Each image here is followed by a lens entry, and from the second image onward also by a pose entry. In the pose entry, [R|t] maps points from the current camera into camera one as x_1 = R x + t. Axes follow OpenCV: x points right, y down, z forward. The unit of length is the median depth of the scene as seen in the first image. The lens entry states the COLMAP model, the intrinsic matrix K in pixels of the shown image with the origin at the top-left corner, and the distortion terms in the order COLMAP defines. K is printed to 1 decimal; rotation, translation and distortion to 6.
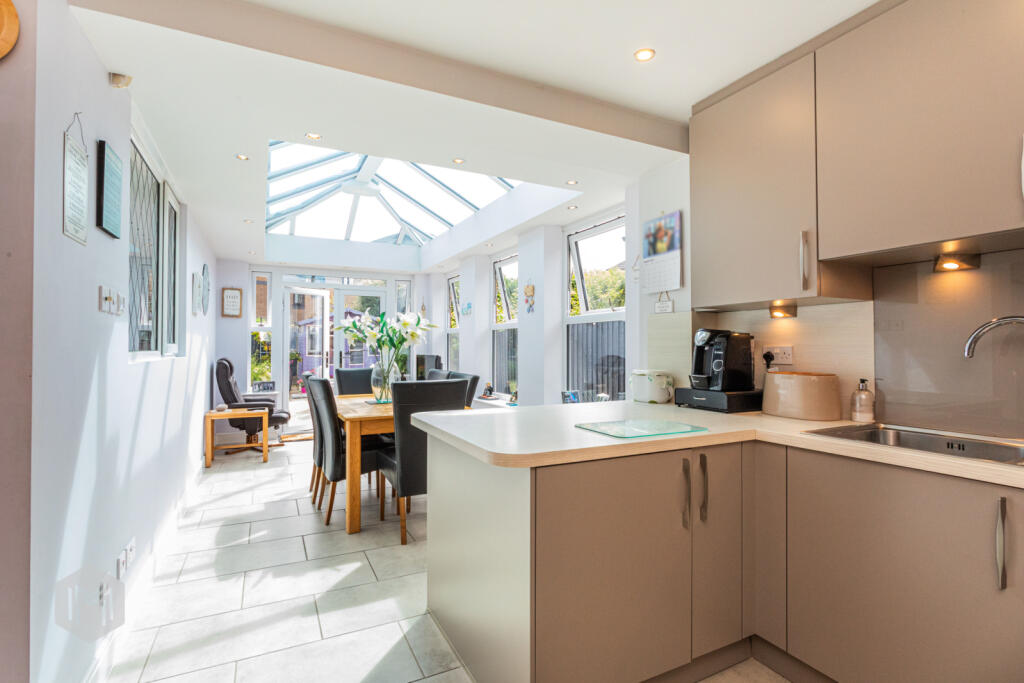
lens RADIAL K [[490.6, 0, 512.0], [0, 490.6, 341.5], [0, 0, 1]] dist [-0.008773, -0.000023]
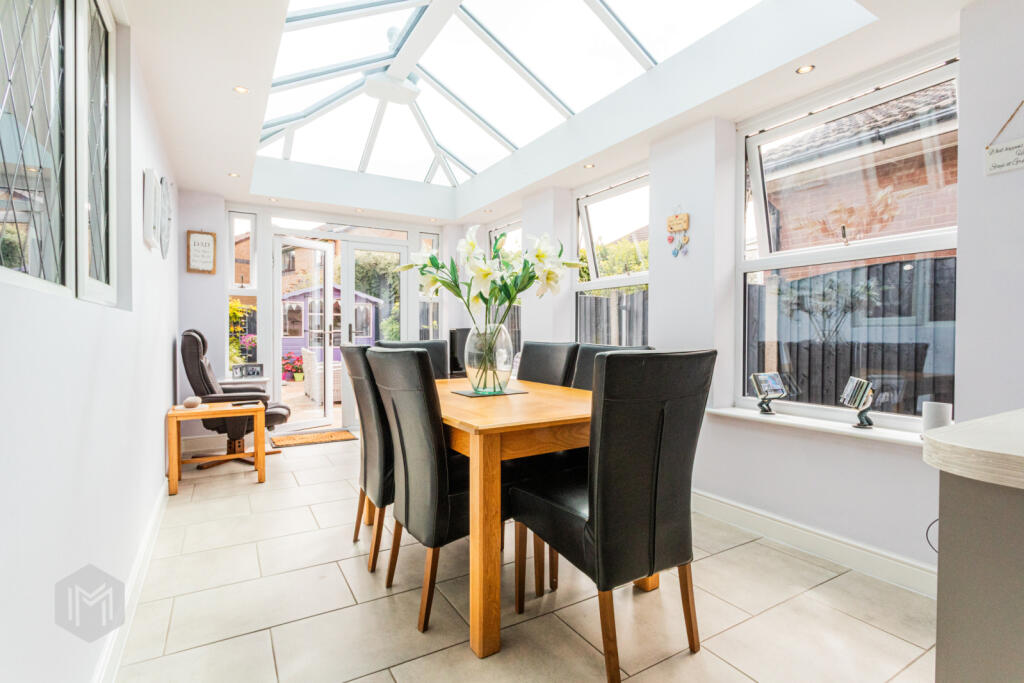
lens RADIAL K [[490.6, 0, 512.0], [0, 490.6, 341.5], [0, 0, 1]] dist [-0.008773, -0.000023]
pose [[0.997691, 0.000415, 0.067920, -0.192069], [-0.002364, 0.999588, 0.028611, 0.031143], [-0.067880, -0.028706, 0.997280, 0.290626]]
